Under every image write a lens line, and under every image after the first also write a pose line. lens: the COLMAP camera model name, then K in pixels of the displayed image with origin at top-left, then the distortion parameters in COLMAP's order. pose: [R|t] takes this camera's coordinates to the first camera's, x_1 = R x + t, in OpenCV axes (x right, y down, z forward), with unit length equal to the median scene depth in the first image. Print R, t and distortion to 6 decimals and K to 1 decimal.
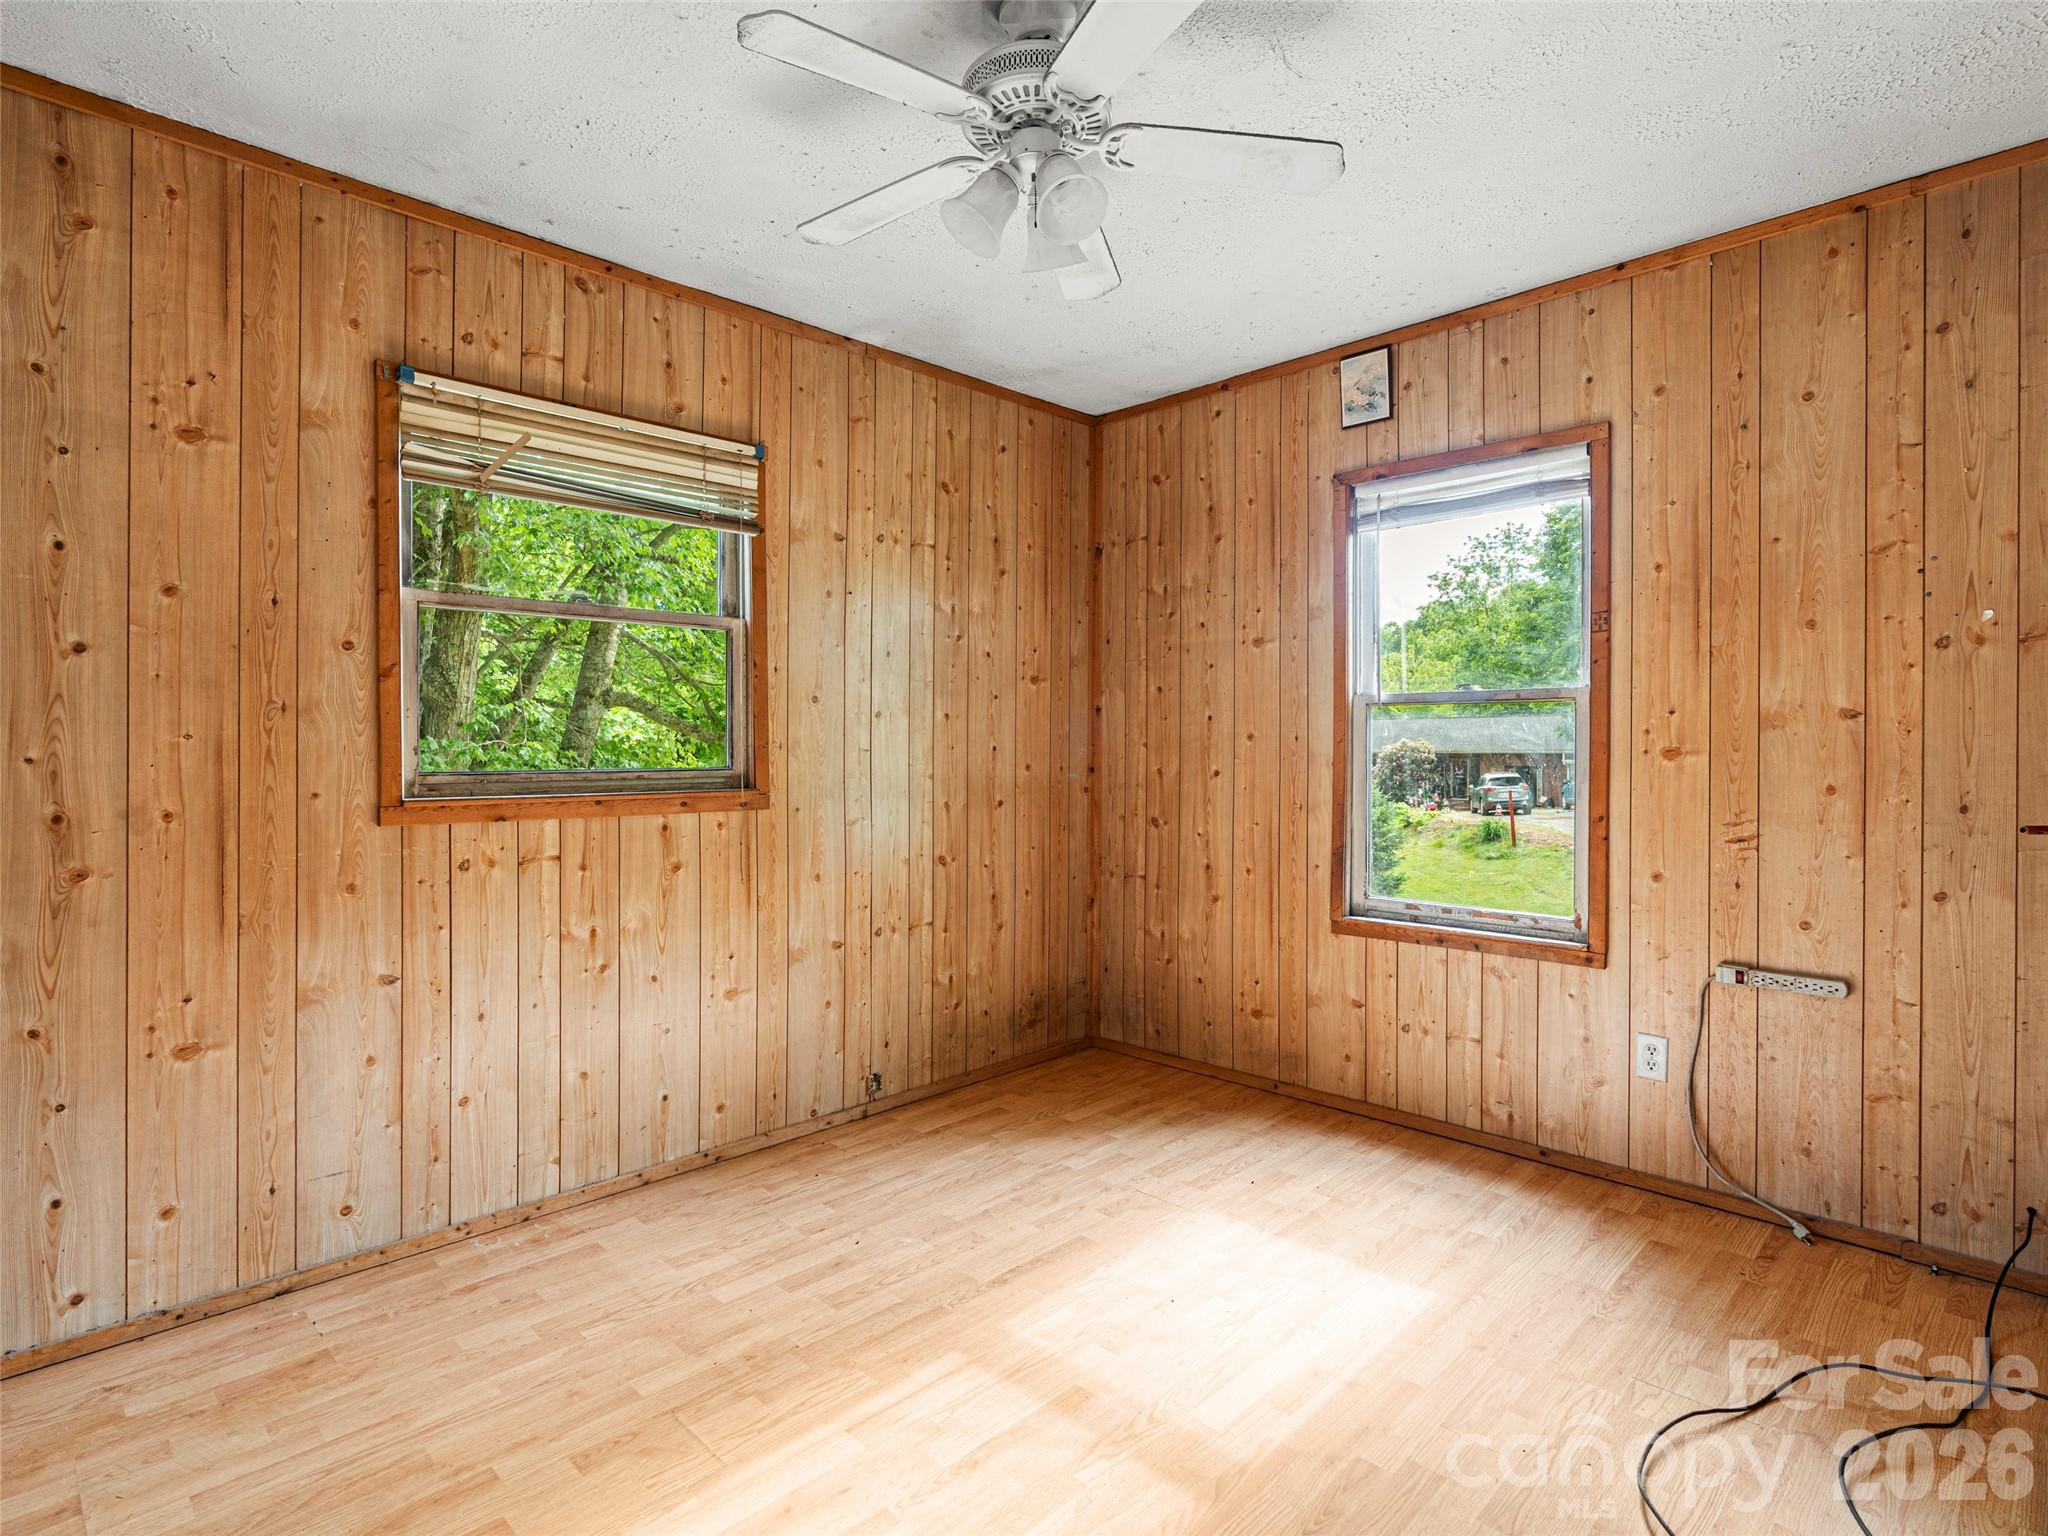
lens RADIAL K [[1034.9, 0, 1017.4], [0, 1034.9, 768.9], [0, 0, 1]] dist [-0.008360, 0.001727]
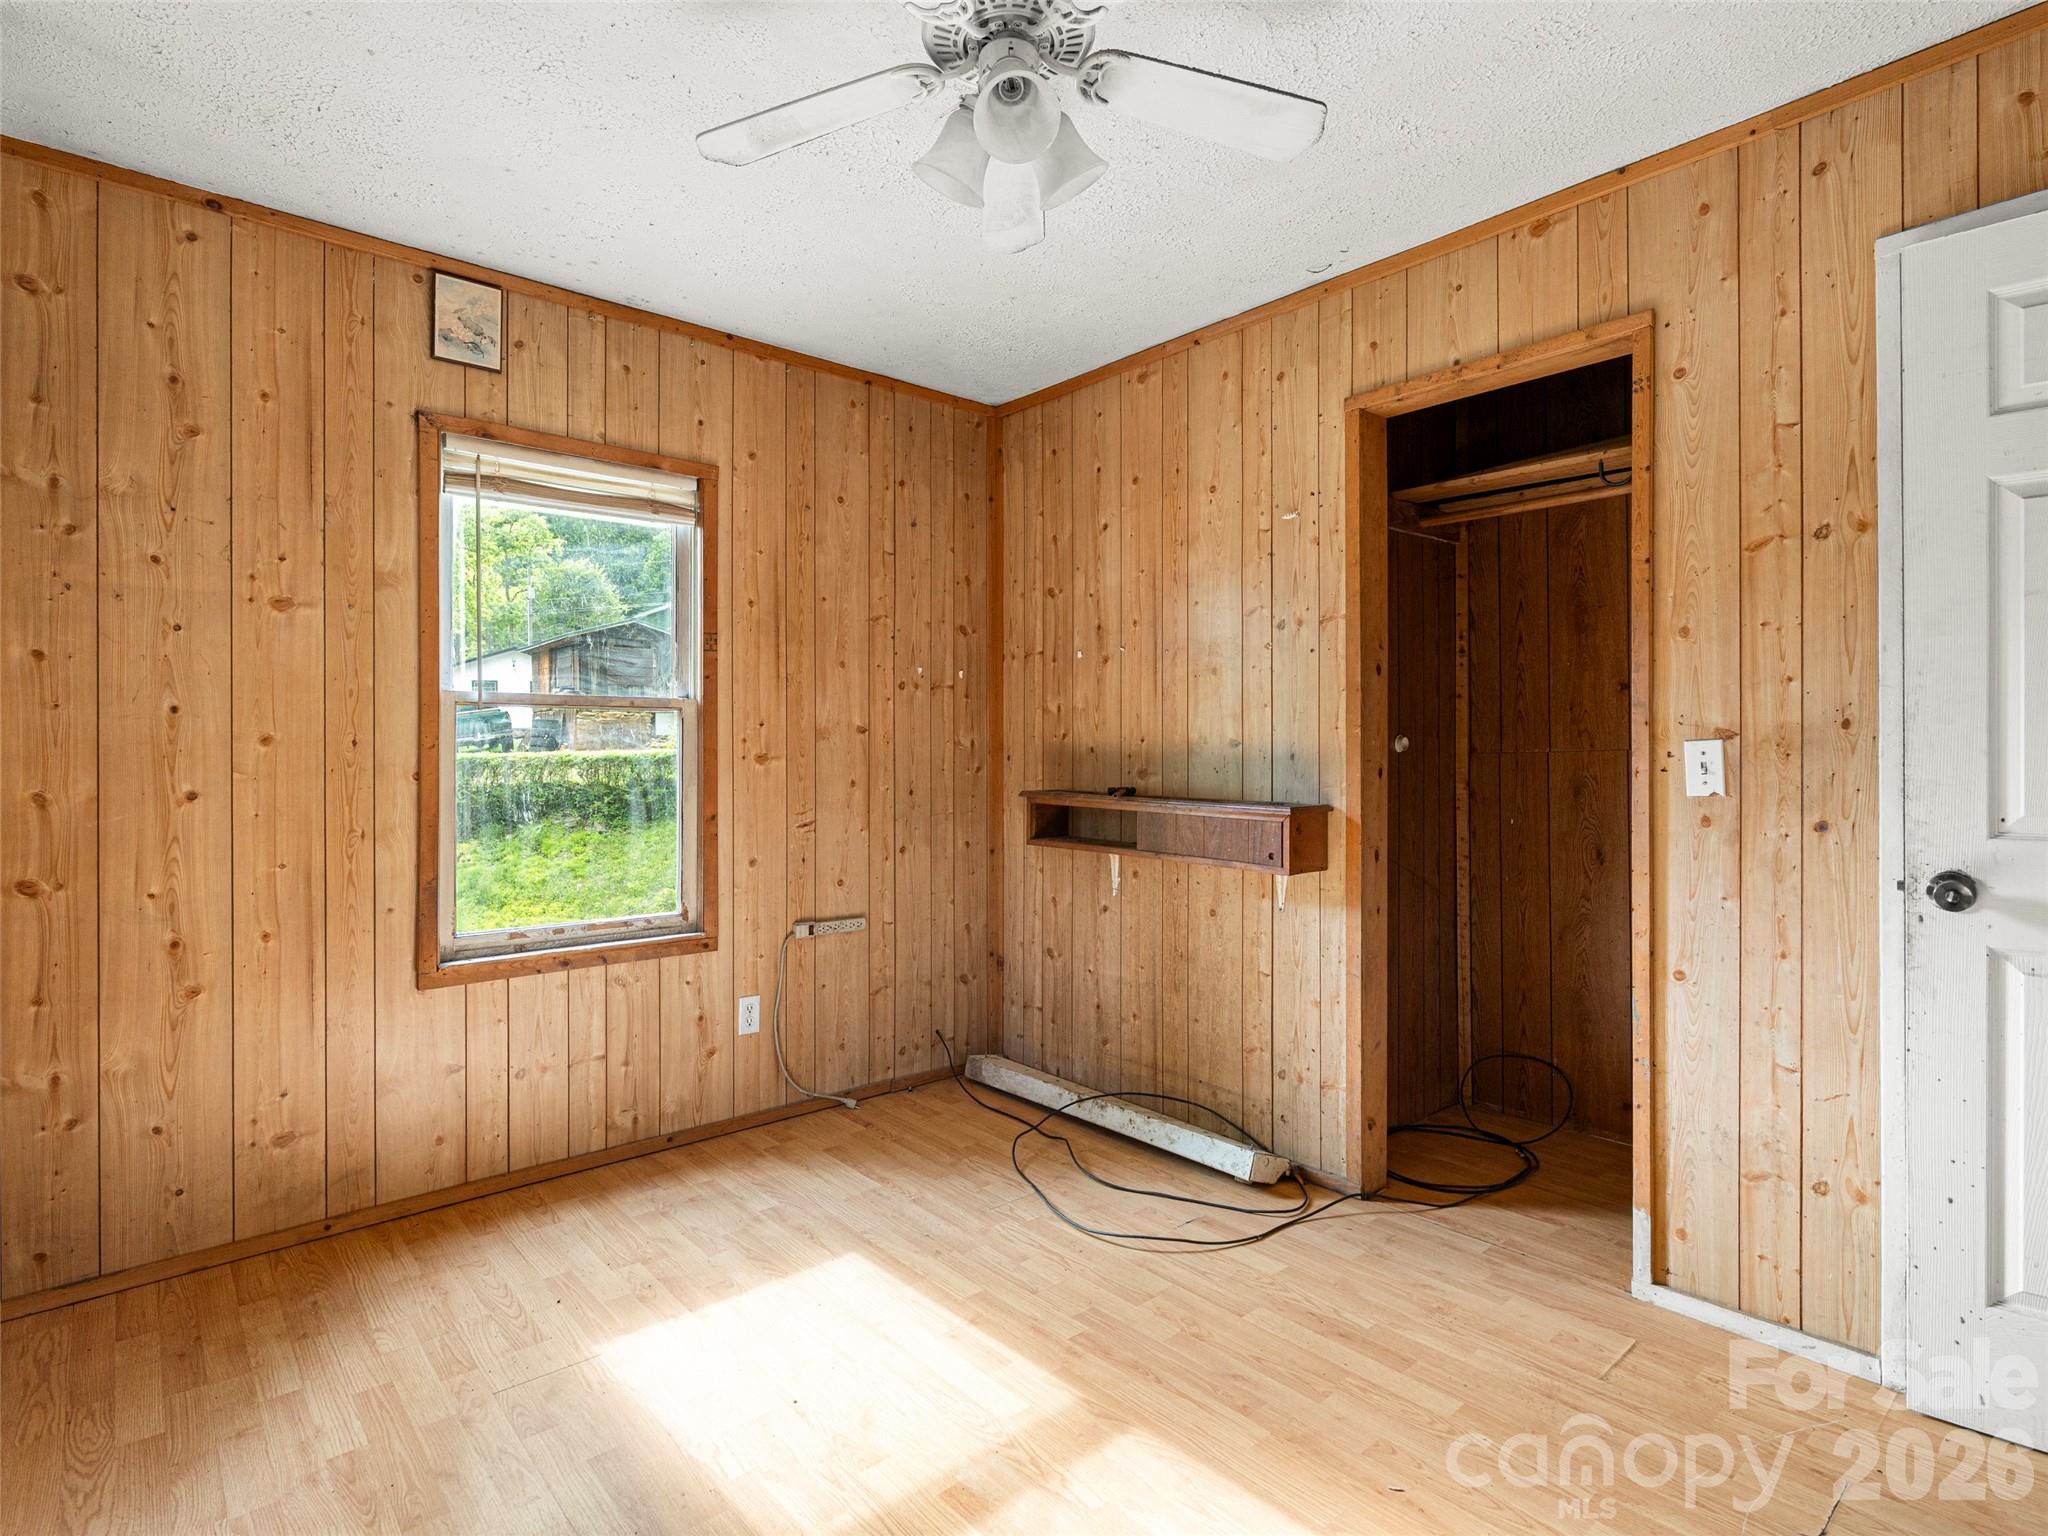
lens RADIAL K [[1034.9, 0, 1017.4], [0, 1034.9, 768.9], [0, 0, 1]] dist [-0.008360, 0.001727]
pose [[0.082698, -0.016174, 0.996443, -0.509029], [0.023730, 0.999617, 0.014256, -0.012149], [-0.996292, 0.022467, 0.083050, 0.553782]]
